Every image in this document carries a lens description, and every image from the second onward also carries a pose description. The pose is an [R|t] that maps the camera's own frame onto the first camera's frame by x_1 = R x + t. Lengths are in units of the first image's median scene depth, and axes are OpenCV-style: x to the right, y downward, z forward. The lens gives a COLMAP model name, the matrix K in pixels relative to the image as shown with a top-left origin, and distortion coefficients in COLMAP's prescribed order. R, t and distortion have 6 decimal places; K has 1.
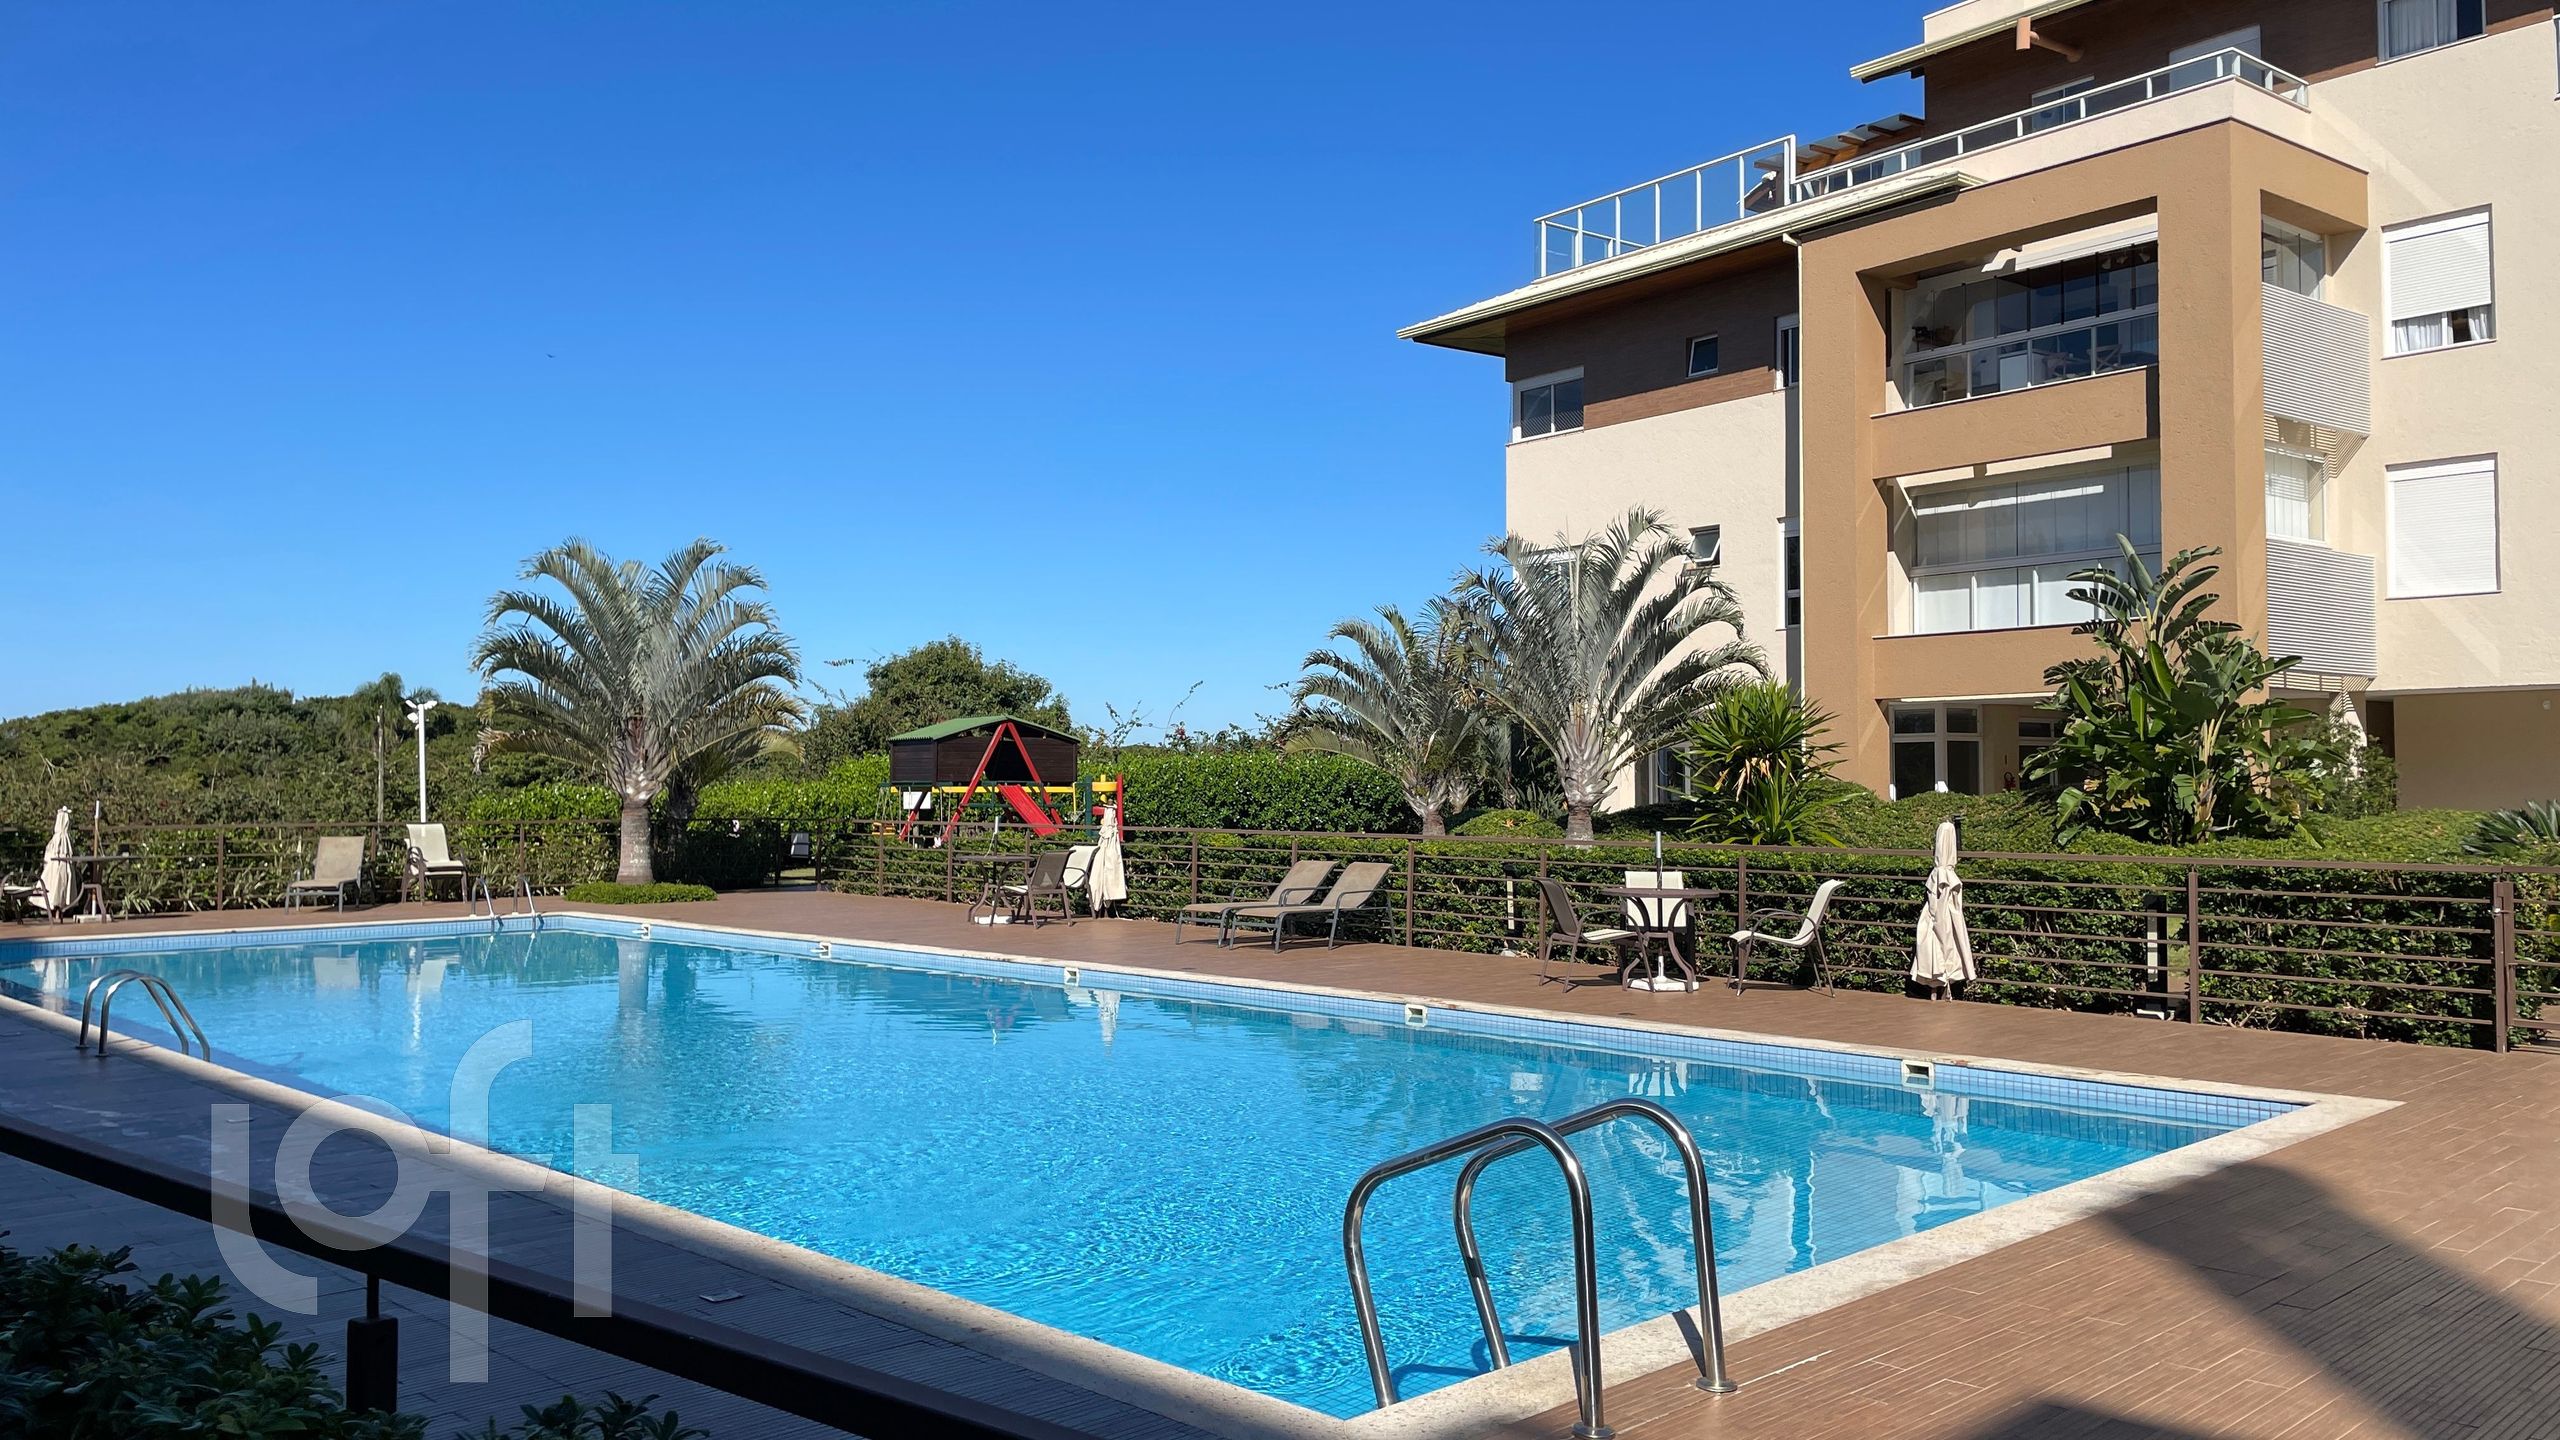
lens RADIAL K [[1924.0, 0, 1280.4], [0, 1924.0, 721.6], [0, 0, 1]] dist [0.007395, -0.001976]
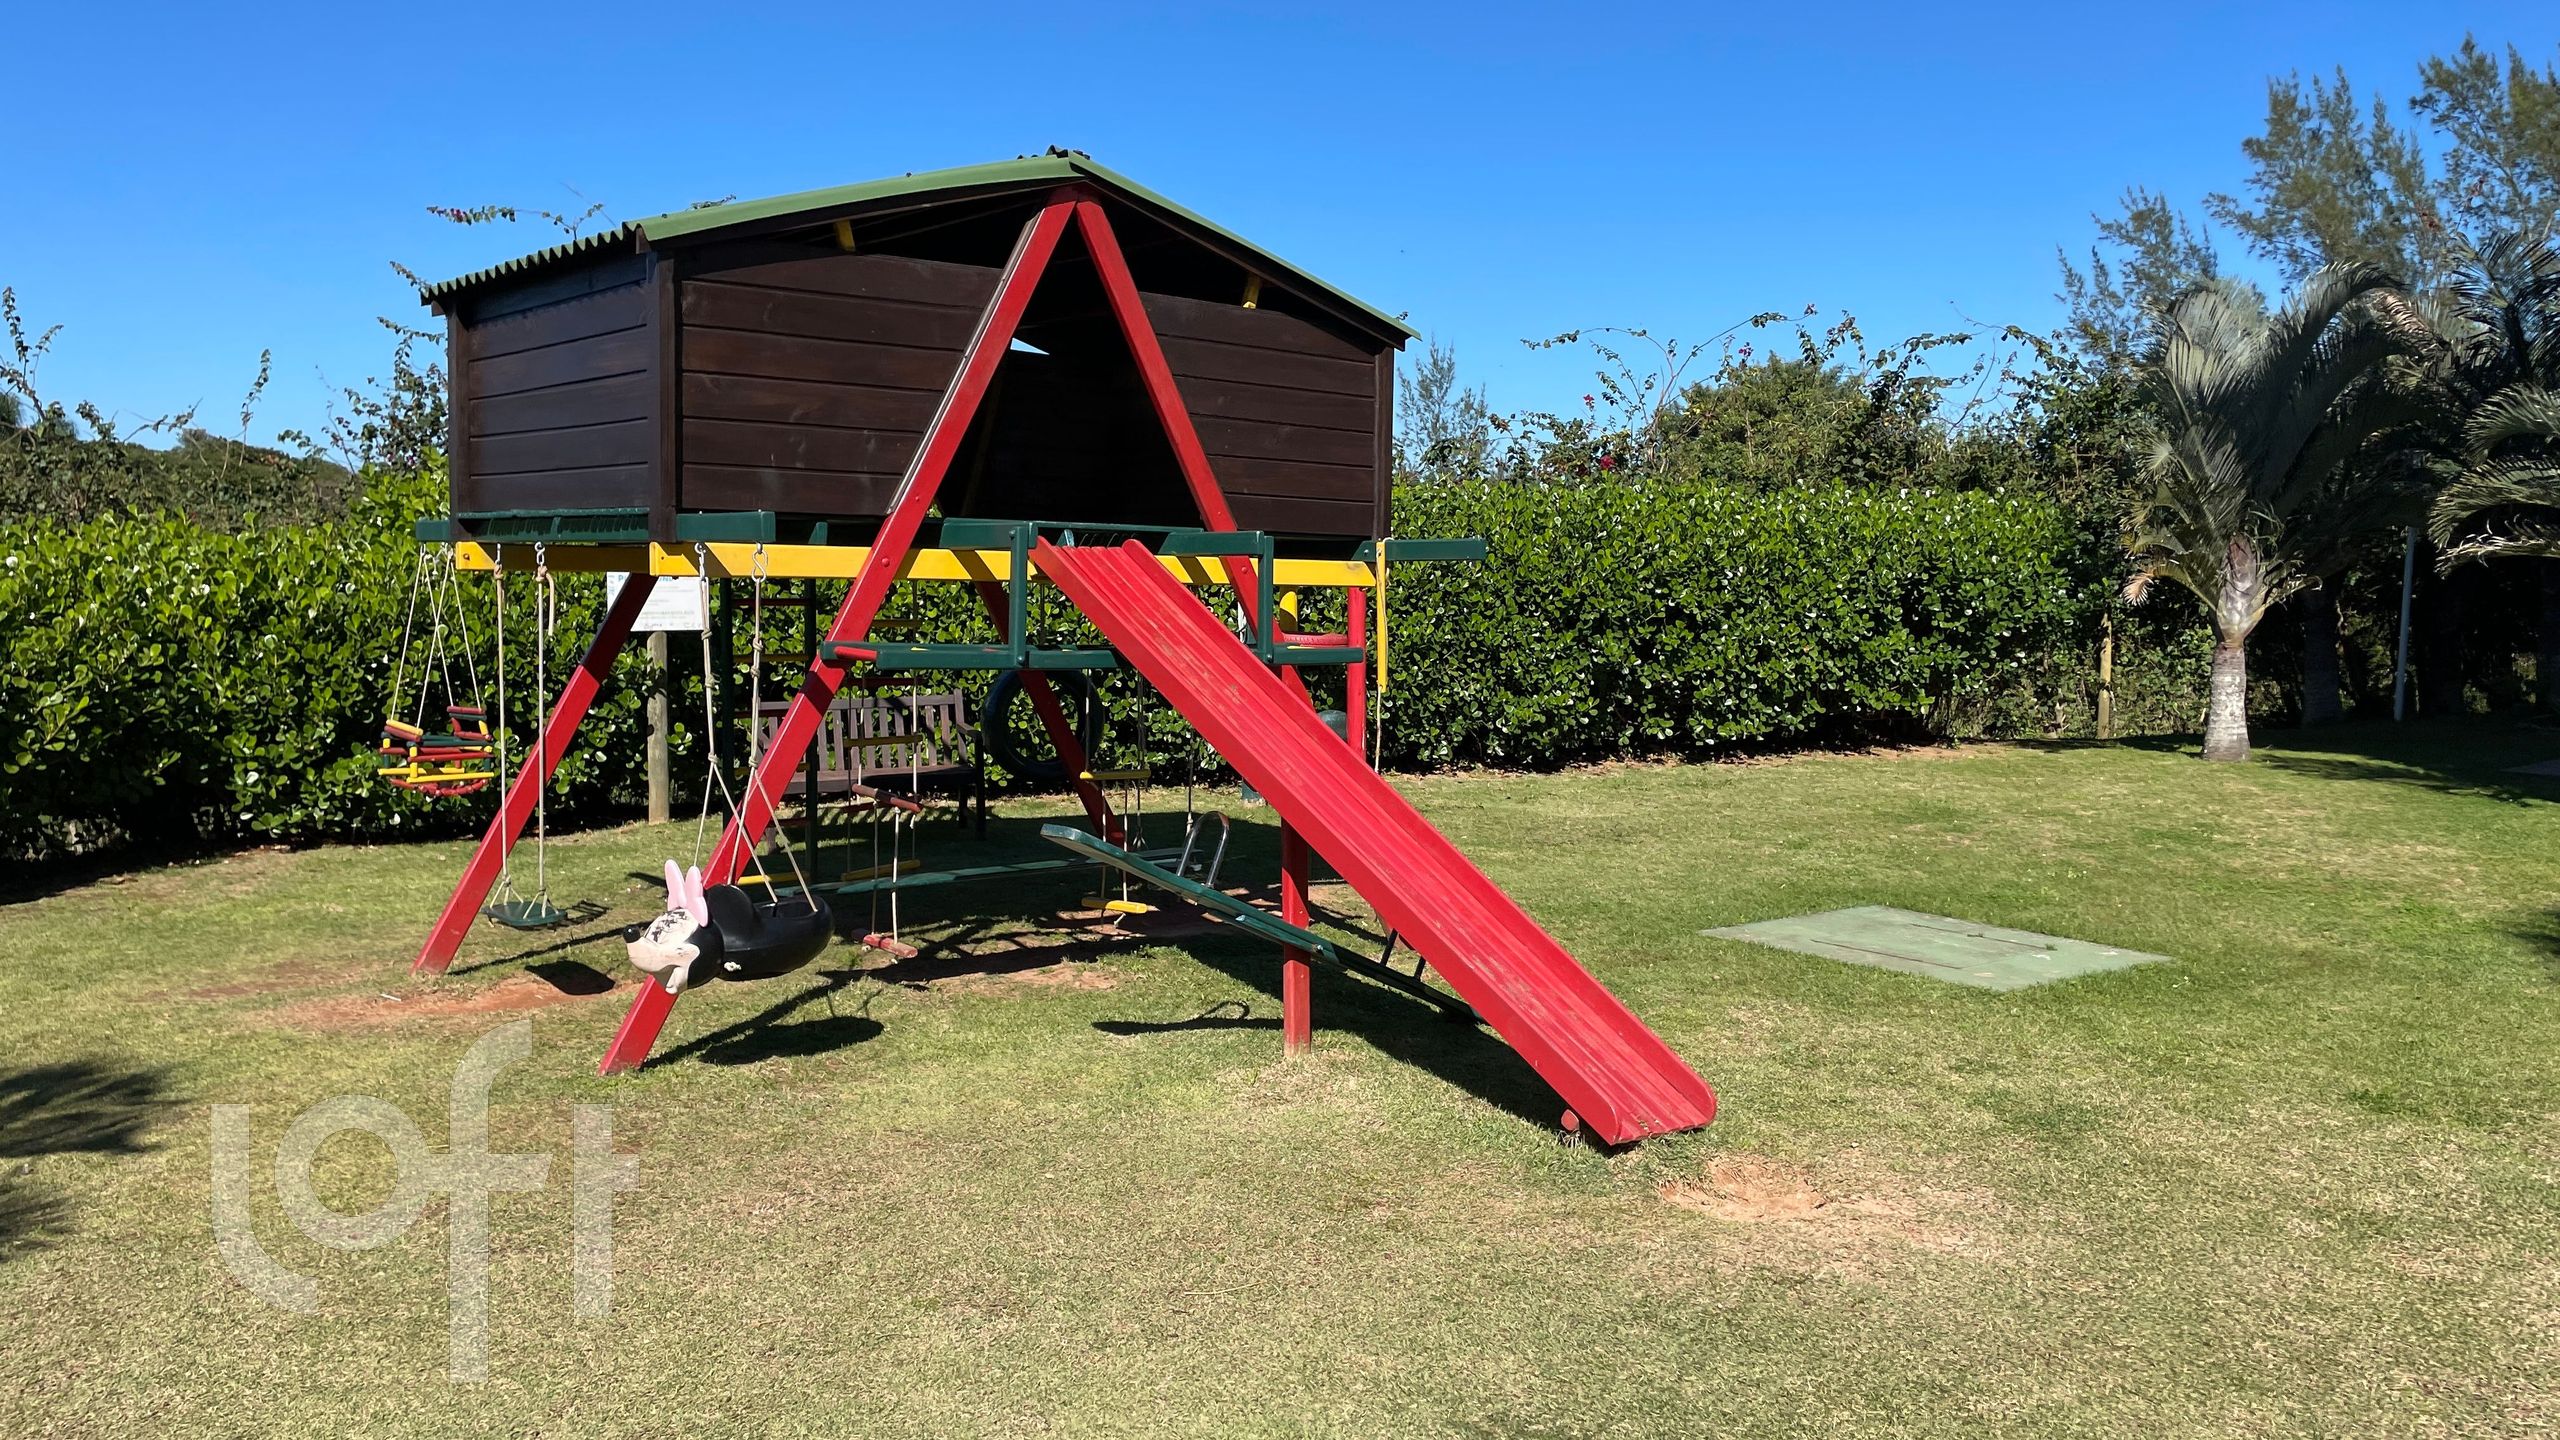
lens RADIAL K [[1924.0, 0, 1280.0], [0, 1924.0, 721.0], [0, 0, 1]] dist [0.007395, -0.001976]
pose [[0.997572, 0.012162, 0.068574, -0.133715], [-0.019625, 0.993822, 0.109233, 0.029040], [-0.066822, -0.110314, 0.991648, 0.804157]]
